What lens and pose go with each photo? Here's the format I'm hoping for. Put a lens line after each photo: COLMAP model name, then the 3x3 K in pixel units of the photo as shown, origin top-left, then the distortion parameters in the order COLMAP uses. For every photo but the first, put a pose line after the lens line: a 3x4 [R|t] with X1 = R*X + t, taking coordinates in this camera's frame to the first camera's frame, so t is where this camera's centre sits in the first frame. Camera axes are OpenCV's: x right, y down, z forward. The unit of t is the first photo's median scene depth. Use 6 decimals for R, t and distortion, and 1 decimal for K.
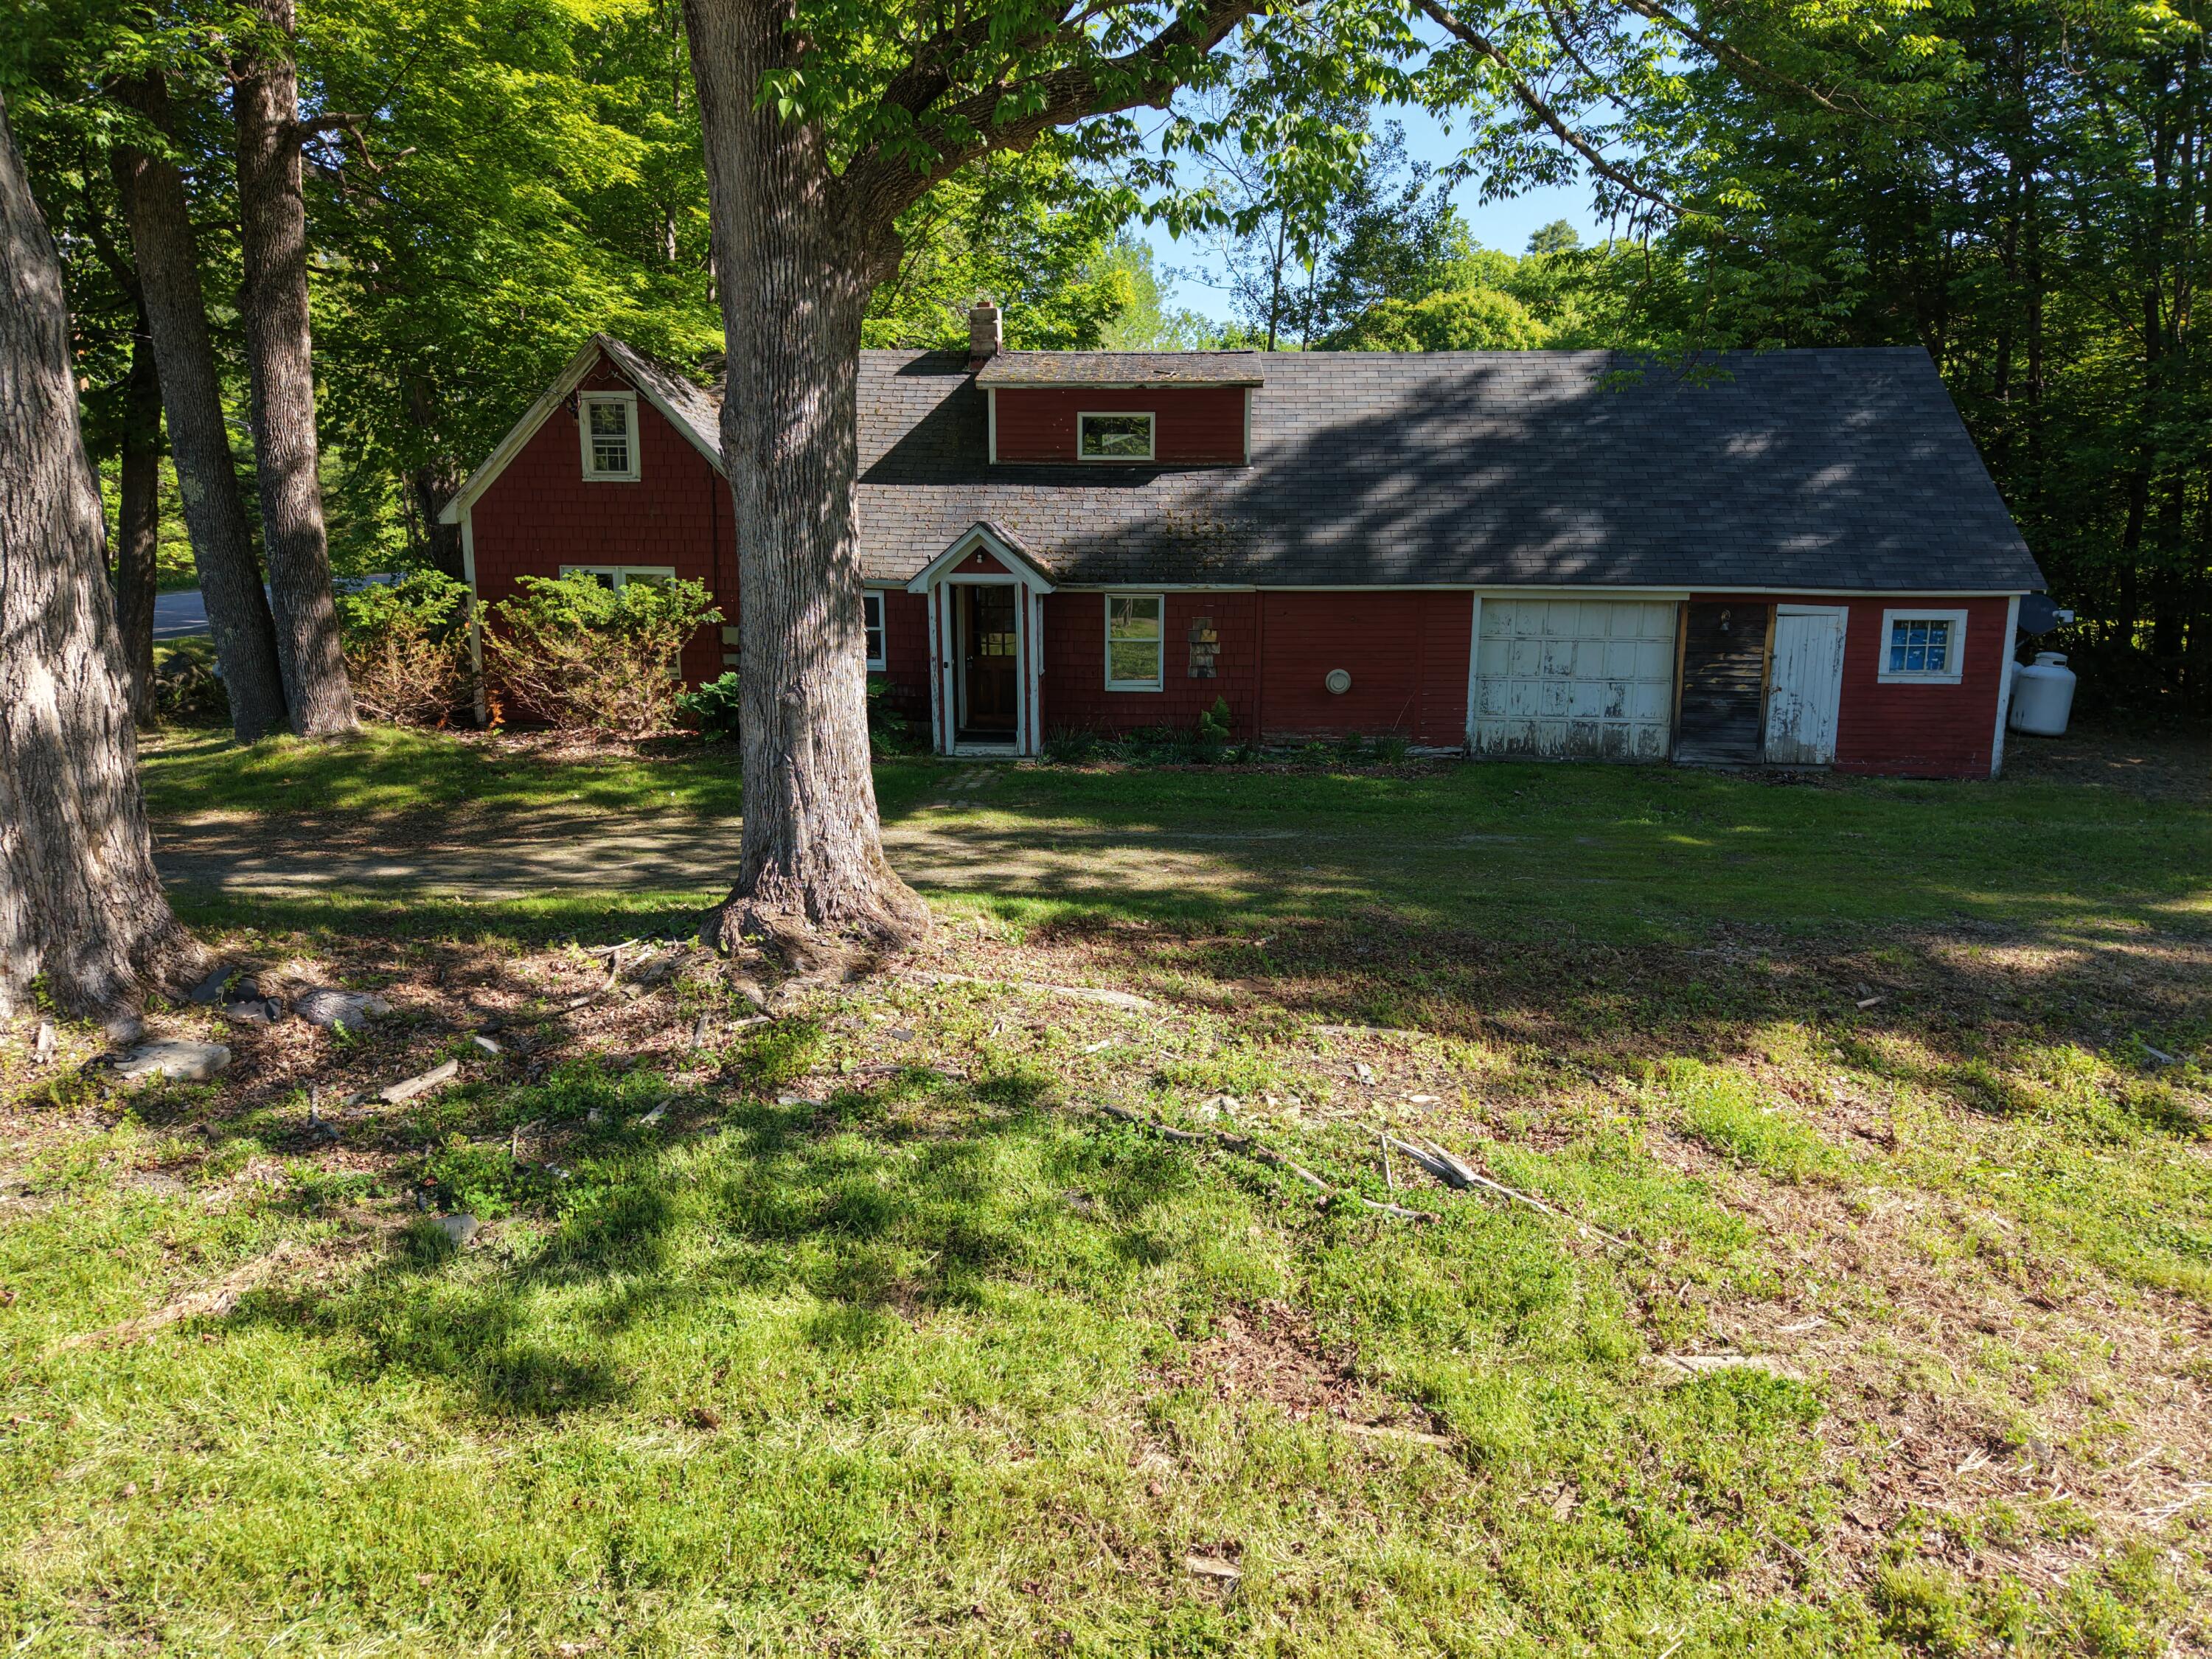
lens RADIAL K [[1486.5, 0, 1112.7], [0, 1486.5, 836.3], [0, 0, 1]] dist [0.020941, -0.017318]
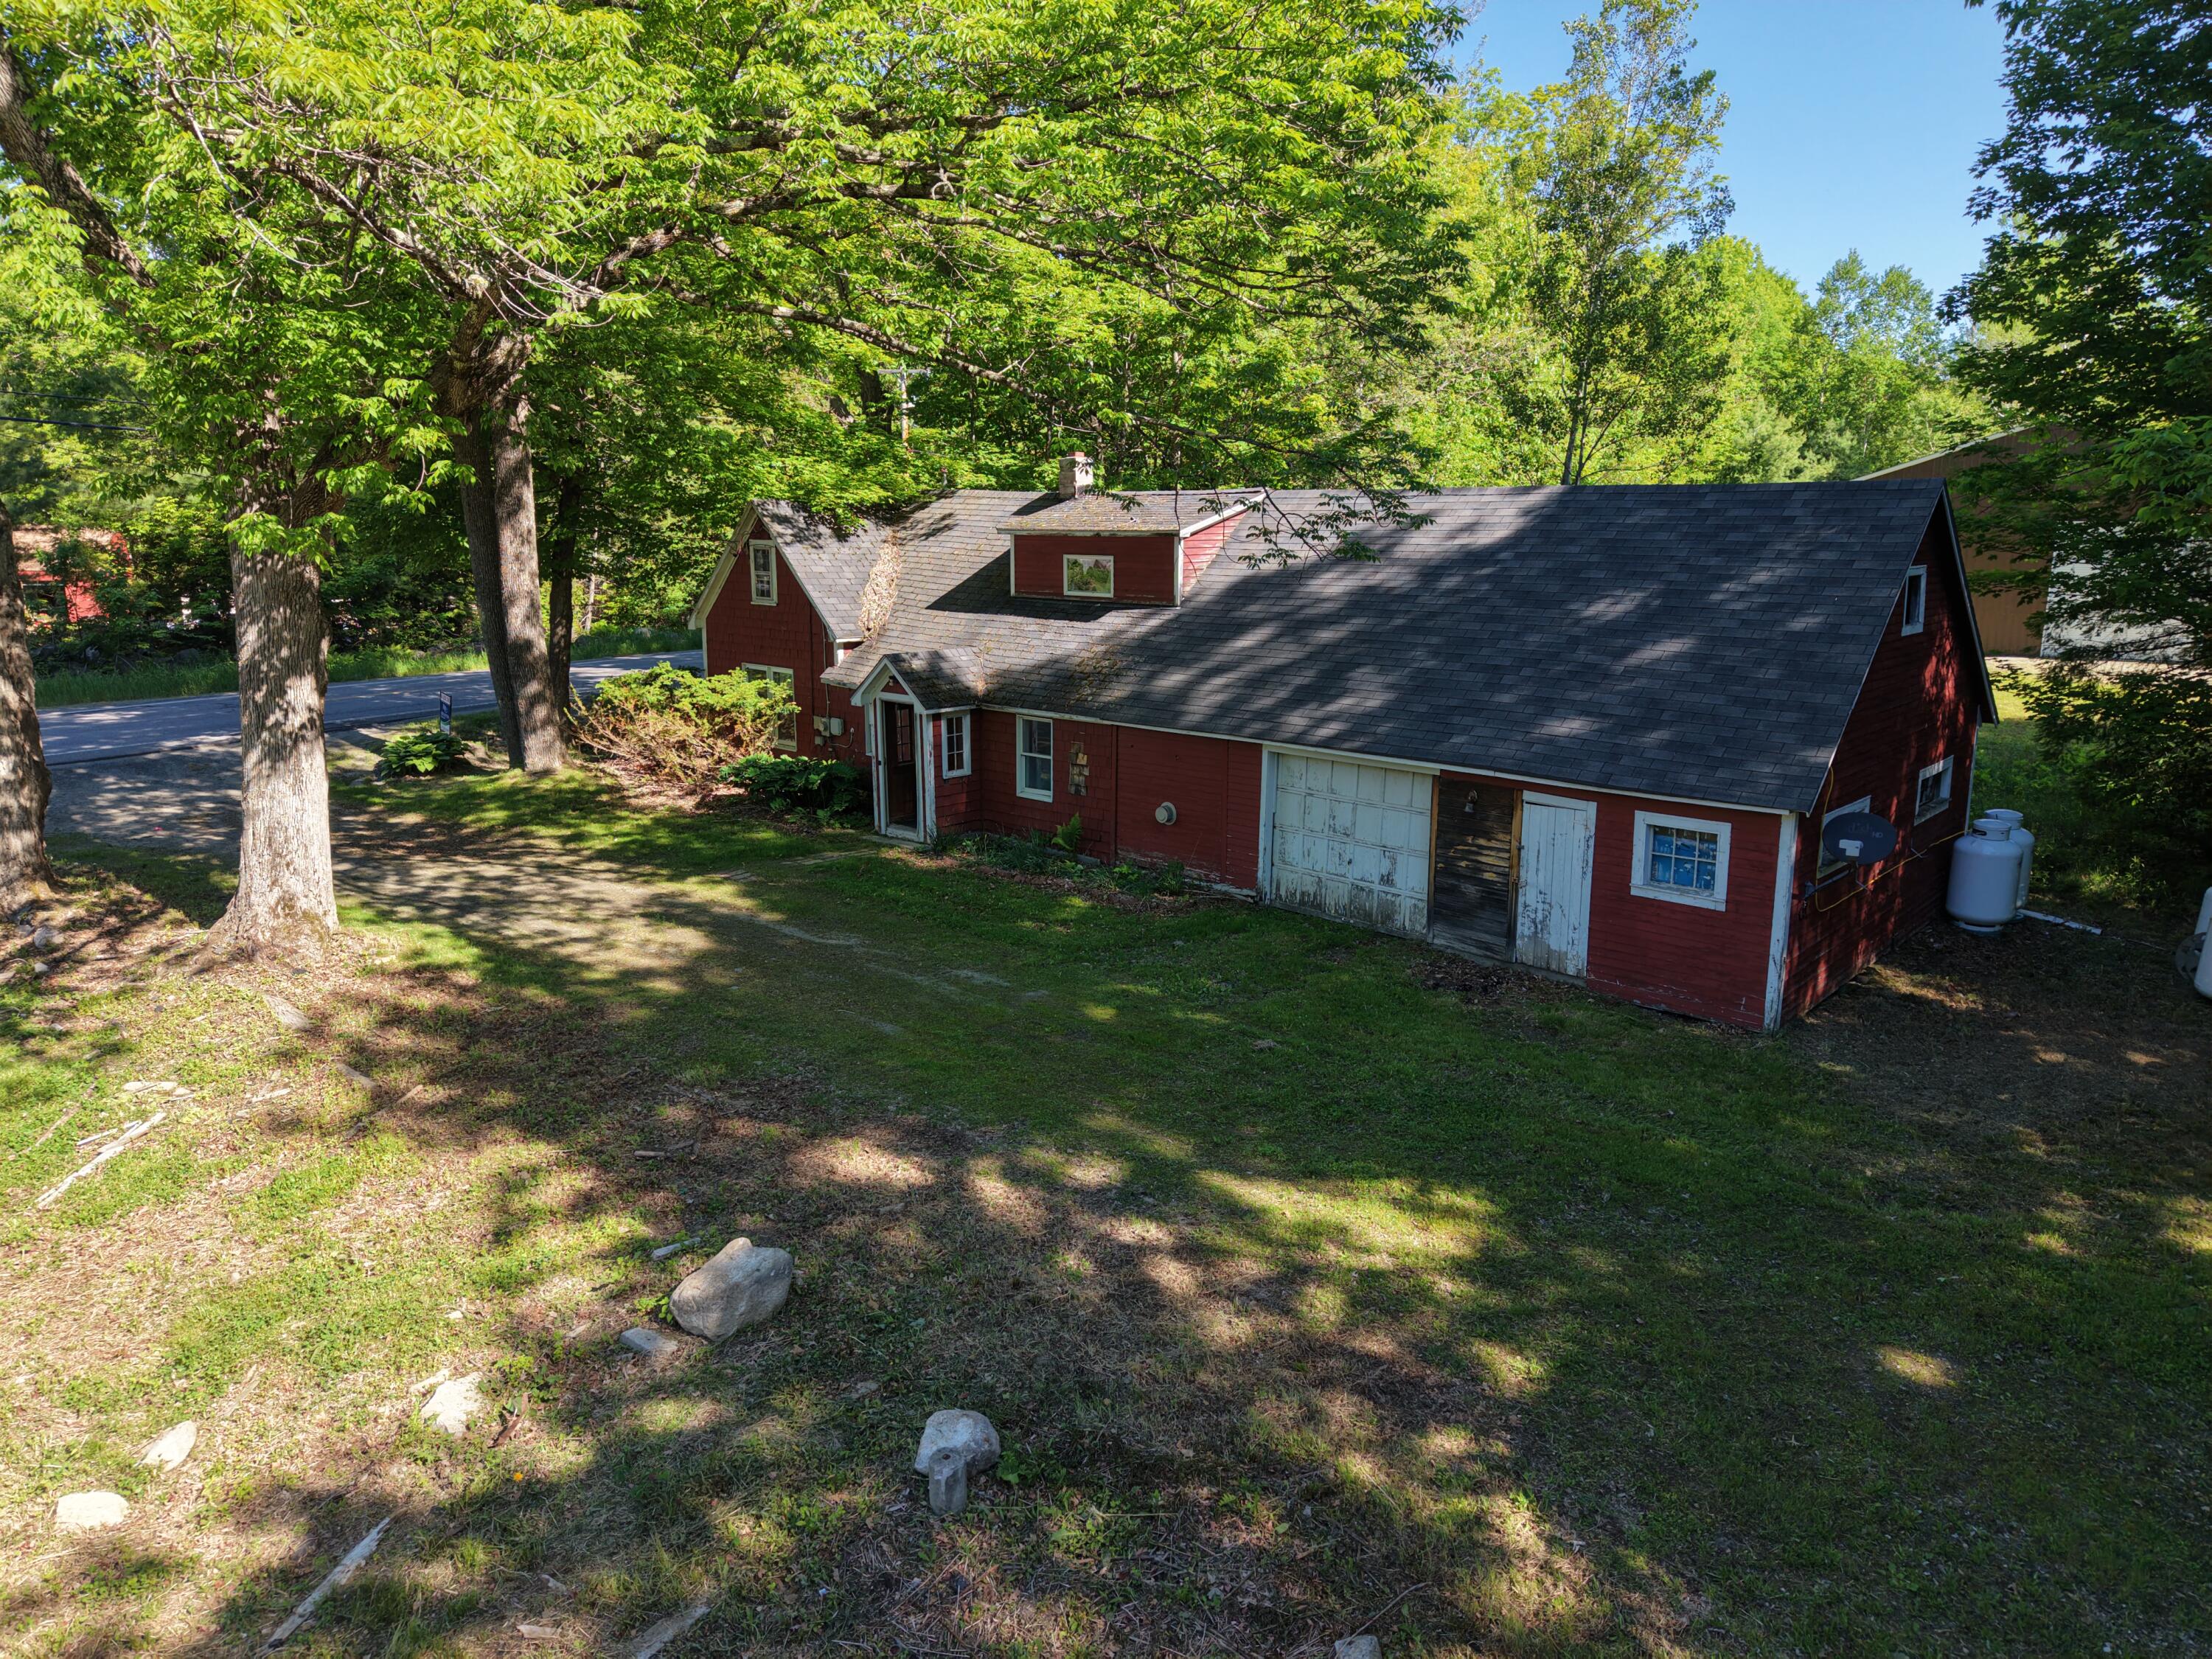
lens RADIAL K [[1486.5, 0, 1114.9], [0, 1486.5, 835.2], [0, 0, 1]] dist [0.020941, -0.017318]
pose [[0.771578, 0.131148, -0.622469, 0.803265], [-0.134716, 0.990011, 0.041599, -0.130482], [0.621706, 0.051760, 0.781538, 0.144956]]
